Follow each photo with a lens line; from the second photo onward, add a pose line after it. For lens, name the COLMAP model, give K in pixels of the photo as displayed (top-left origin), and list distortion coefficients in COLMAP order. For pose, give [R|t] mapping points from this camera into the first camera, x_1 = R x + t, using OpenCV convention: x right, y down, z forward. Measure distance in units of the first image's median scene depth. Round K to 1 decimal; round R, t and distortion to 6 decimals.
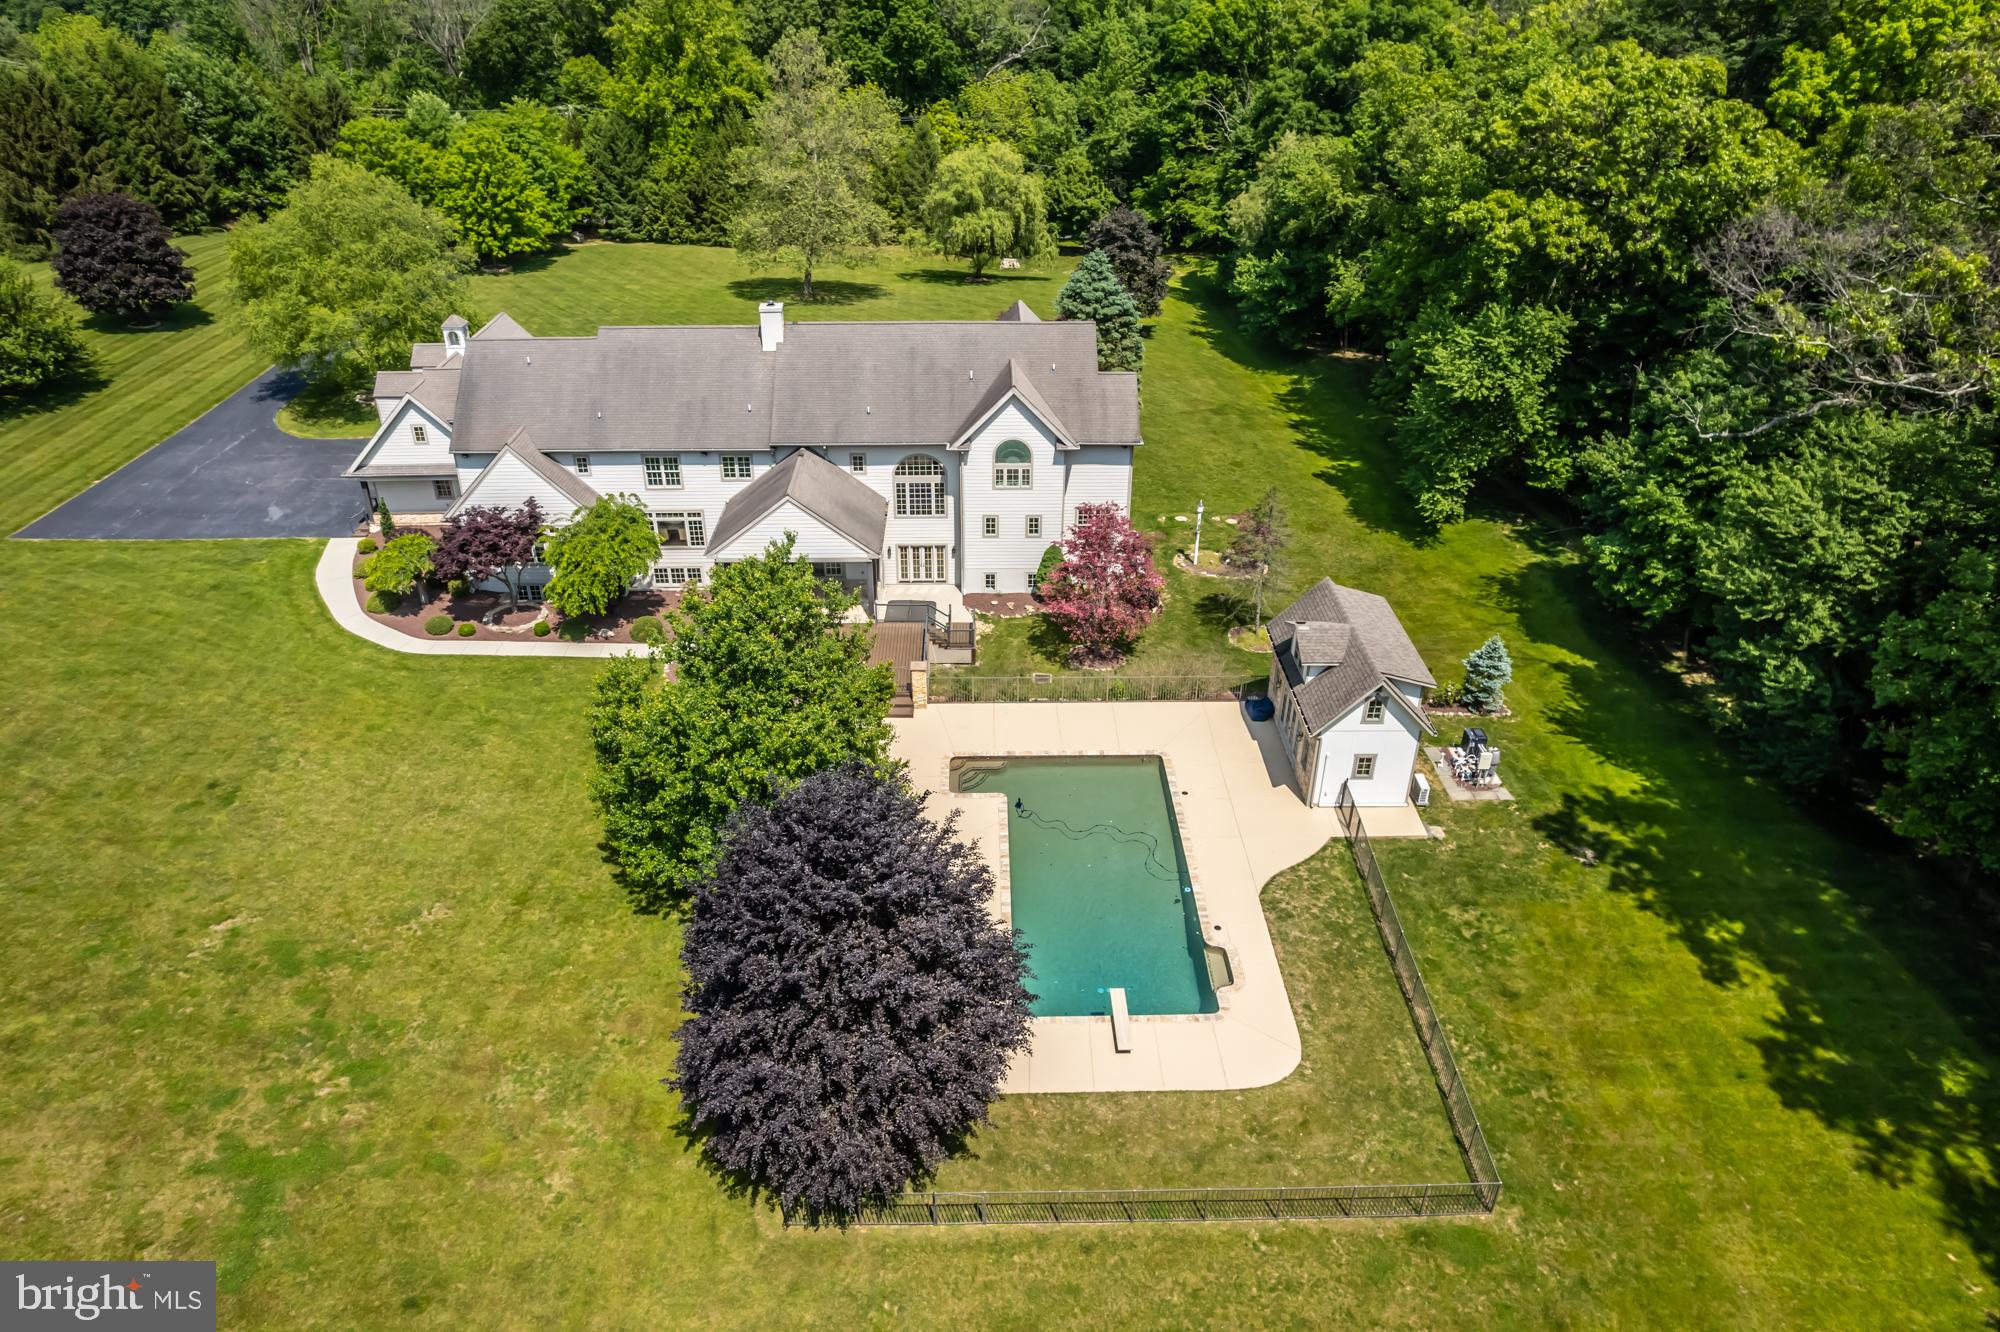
lens RADIAL K [[1288.7, 0, 992.0], [0, 1288.7, 663.7], [0, 0, 1]] dist [-0.077390, 0.080958]
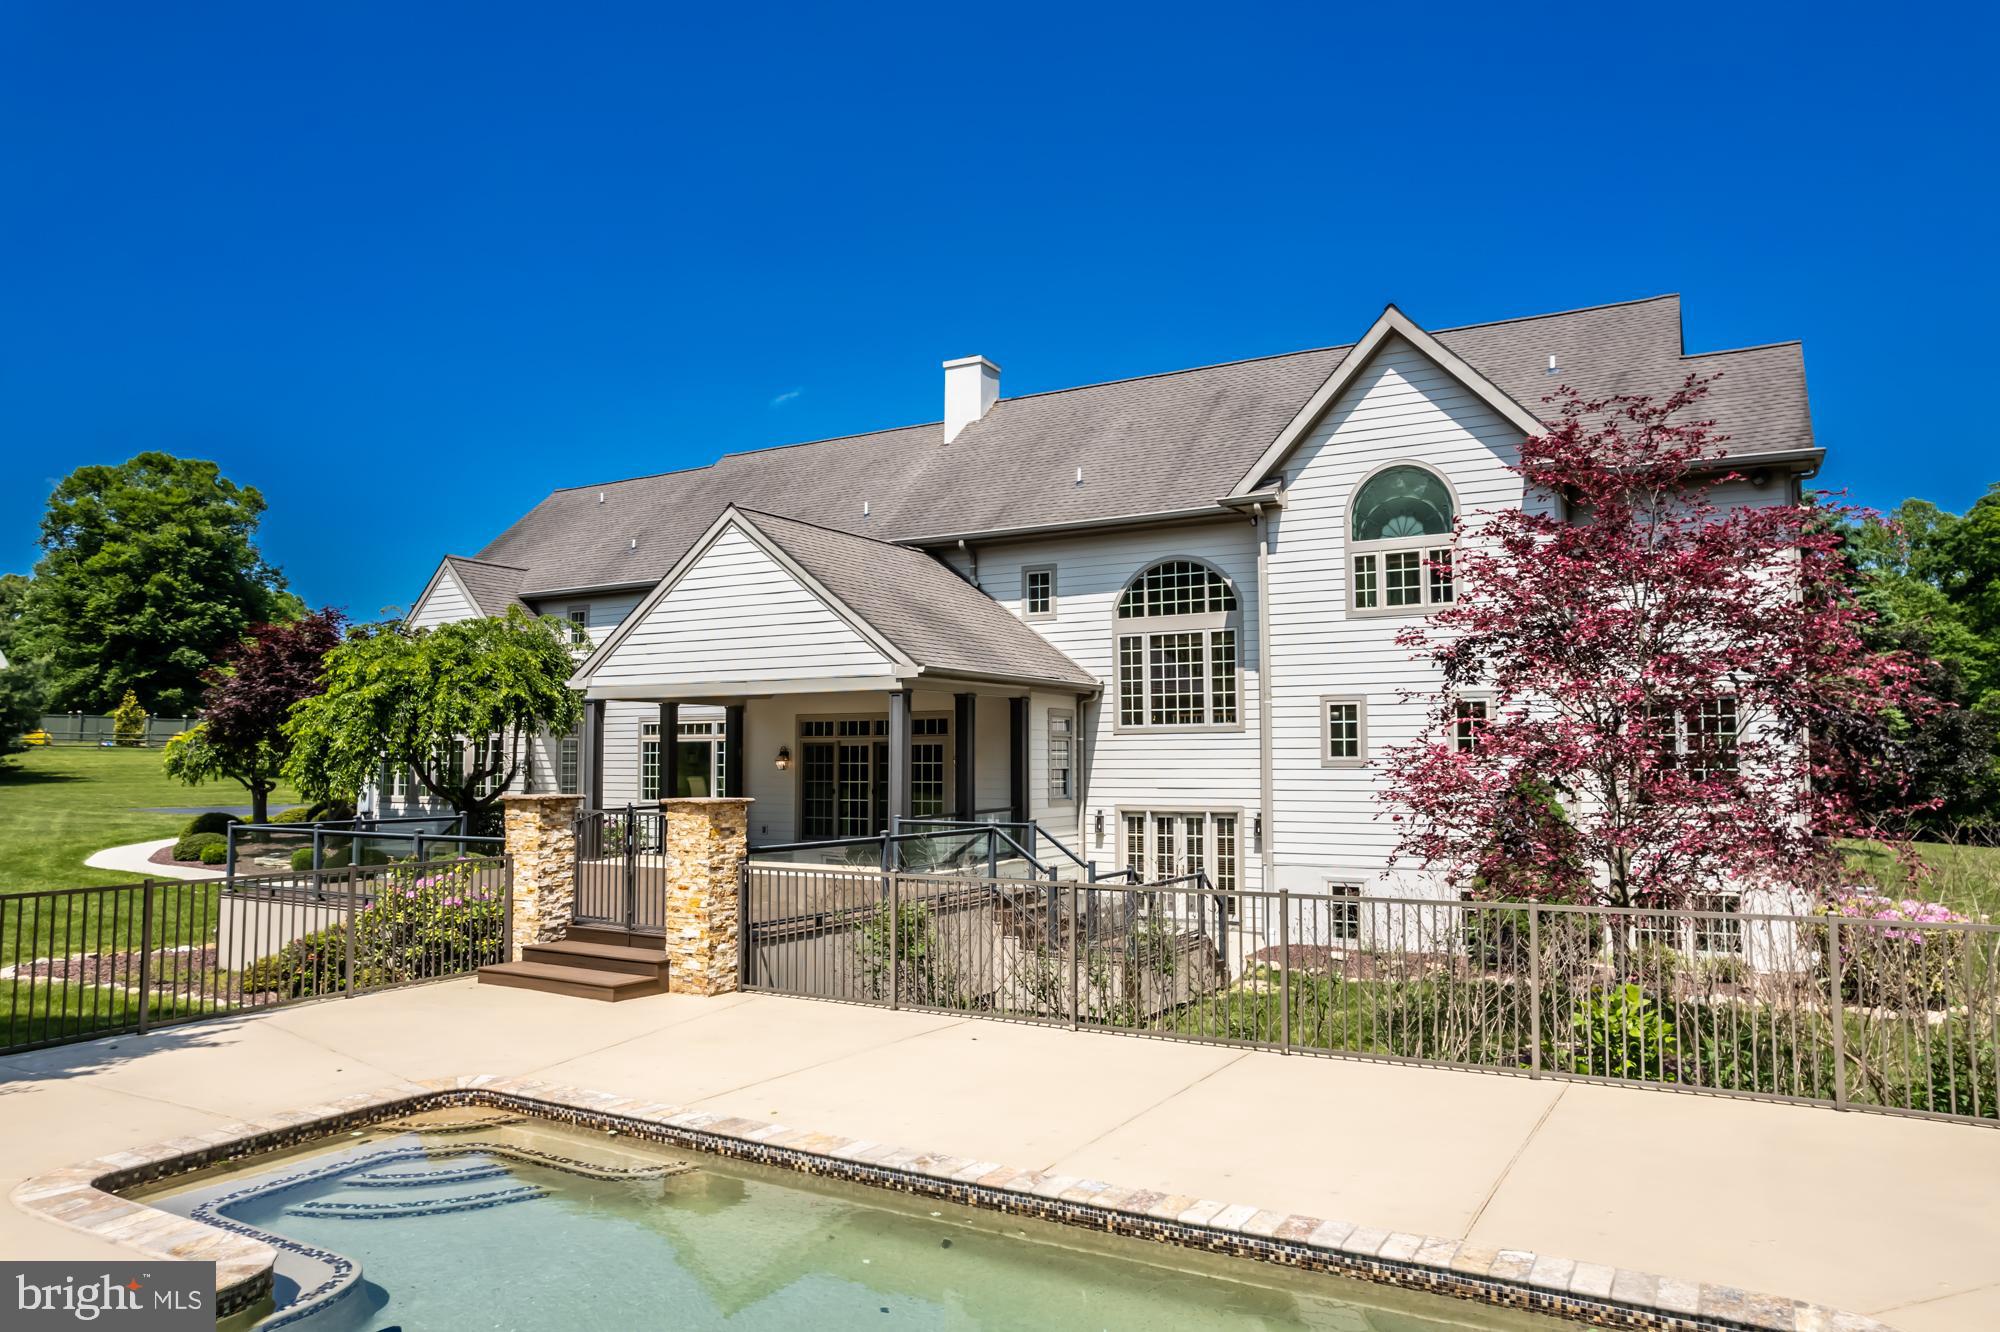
lens RADIAL K [[1288.7, 0, 992.0], [0, 1288.7, 663.7], [0, 0, 1]] dist [-0.077390, 0.080958]
pose [[0.852092, -0.043302, -0.521598, 0.099734], [-0.260508, 0.829271, -0.494415, 0.074272], [0.453955, 0.557167, 0.695334, 0.709555]]
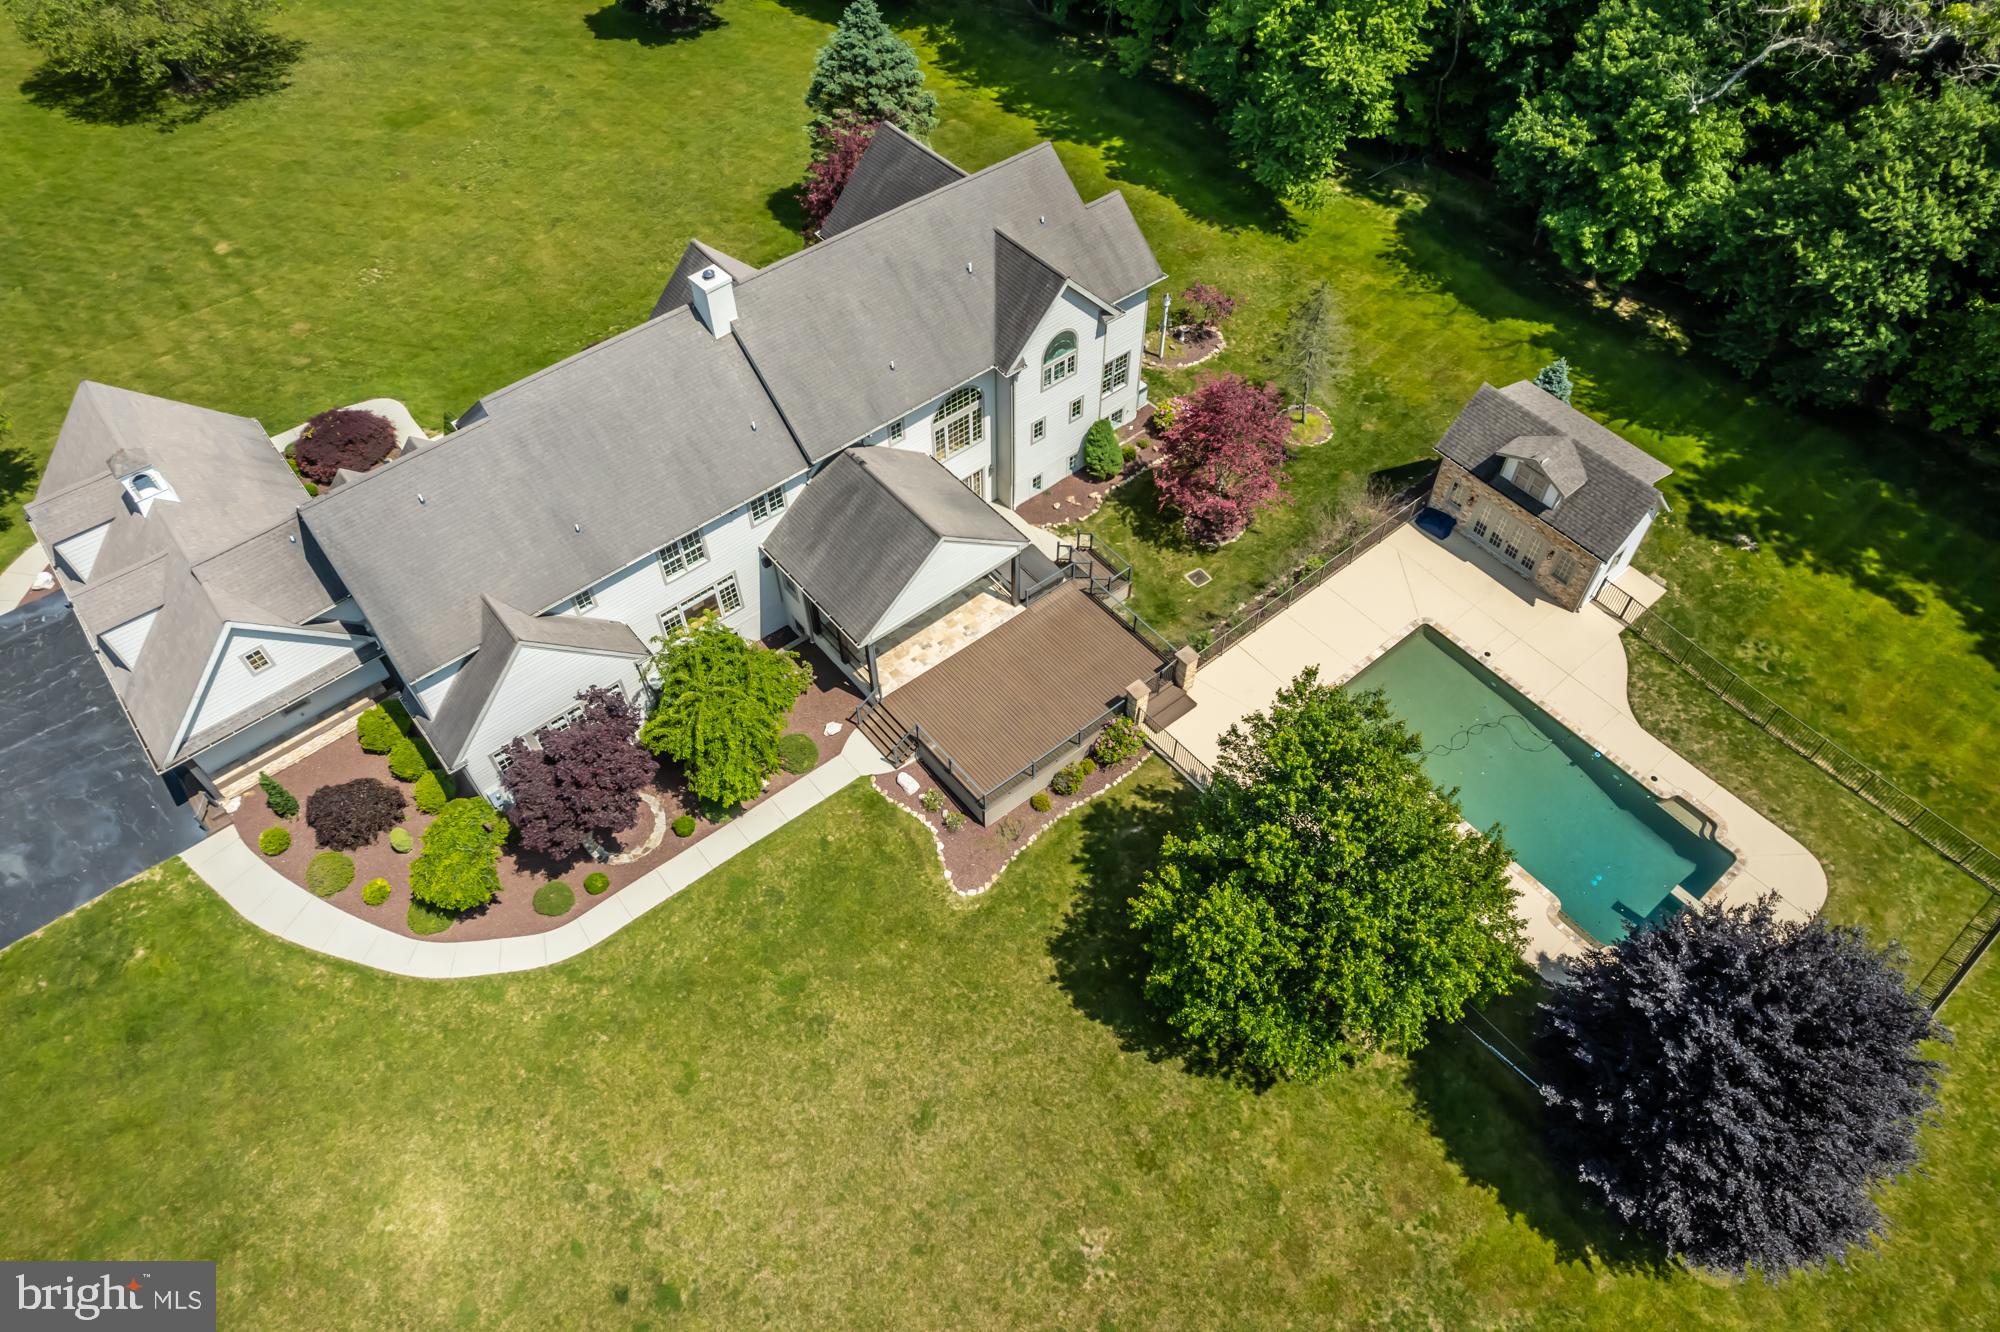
lens RADIAL K [[1324.9, 0, 1000.0], [0, 1324.9, 666.0], [0, 0, 1]] dist [-0.096425, 0.094225]
pose [[0.780067, -0.491723, 0.386915, -0.434219], [0.318057, 0.844148, 0.431571, -0.359982], [-0.538827, -0.213593, 0.814889, 0.276082]]
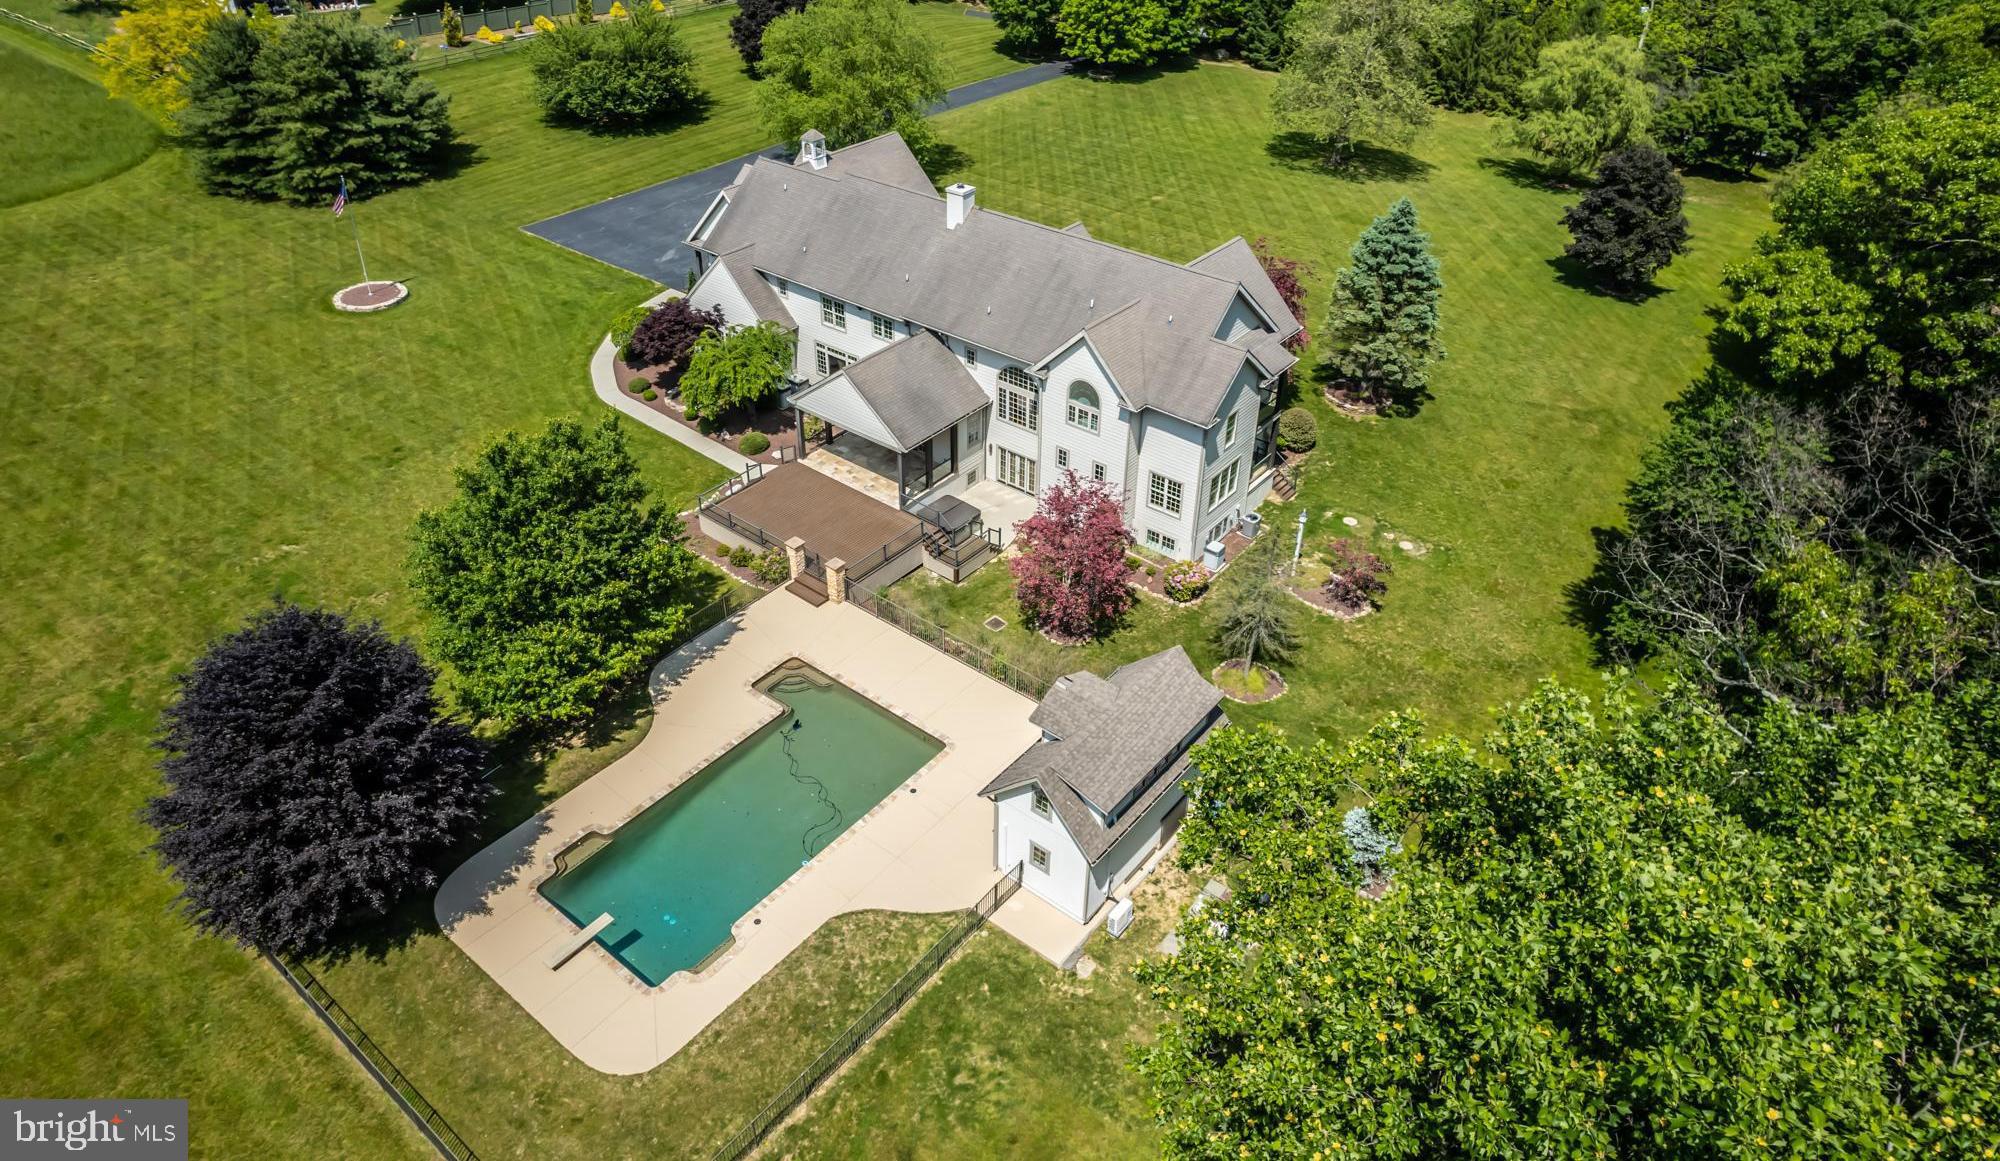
lens RADIAL K [[1276.9, 0, 1004.7], [0, 1276.9, 495.4], [0, 0, 1]] dist [-0.052532, 0.000942]
pose [[0.772363, 0.345836, -0.532778, 0.488585], [-0.325737, 0.935745, 0.135192, -0.197372], [0.545298, 0.069128, 0.835387, 0.178069]]
